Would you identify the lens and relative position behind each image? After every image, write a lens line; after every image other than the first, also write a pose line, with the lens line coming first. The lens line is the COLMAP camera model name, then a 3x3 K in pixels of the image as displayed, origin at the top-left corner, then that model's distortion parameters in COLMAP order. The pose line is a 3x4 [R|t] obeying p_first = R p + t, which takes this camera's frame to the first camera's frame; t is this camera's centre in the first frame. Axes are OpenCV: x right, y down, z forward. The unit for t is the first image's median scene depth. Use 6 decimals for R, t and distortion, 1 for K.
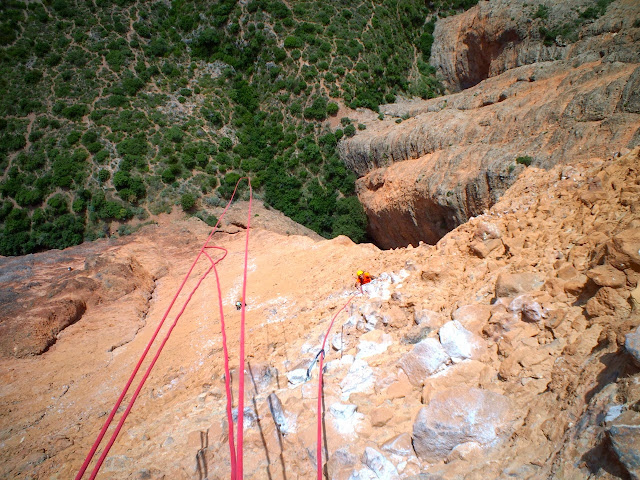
lens RADIAL K [[555.3, 0, 323.7], [0, 555.3, 243.3], [0, 0, 1]] dist [-0.131738, 0.118860]
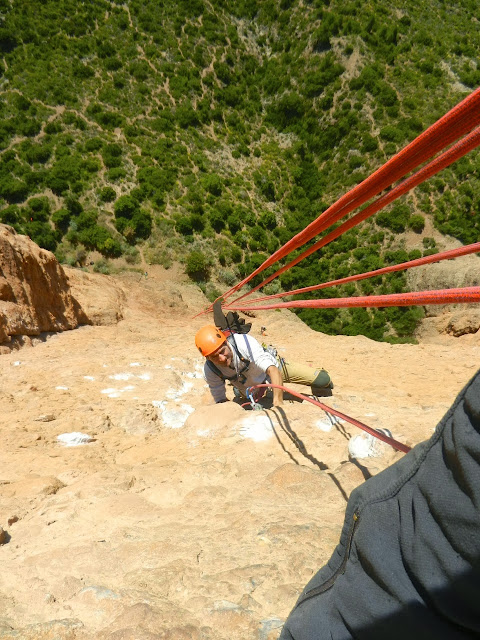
lens RADIAL K [[472.1, 0, 240.0], [0, 472.1, 320.0], [0, 0, 1]] dist [-0.002513, -0.004257]
pose [[0.922748, 0.350030, -0.161290, -0.056787], [-0.368643, 0.923684, -0.104454, 0.036026], [0.112419, 0.155843, 0.981364, 0.358708]]
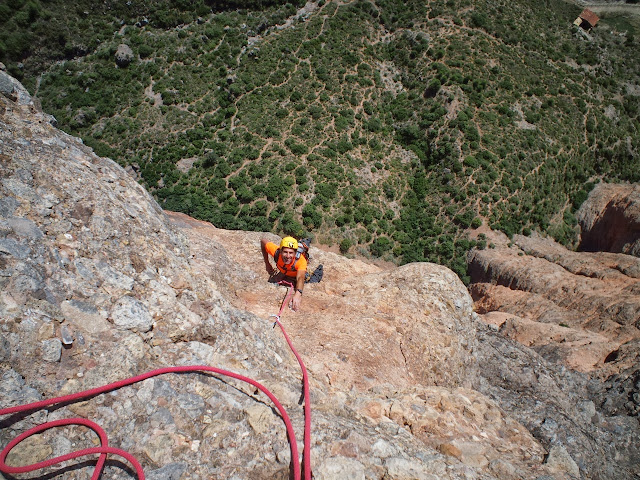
lens RADIAL K [[549.1, 0, 321.4], [0, 549.1, 246.8], [0, 0, 1]] dist [-0.129695, 0.112926]
pose [[0.876886, 0.410672, -0.249836, 0.037901], [-0.425663, 0.904858, -0.006635, -0.033513], [0.223341, 0.112164, 0.968265, -0.293174]]
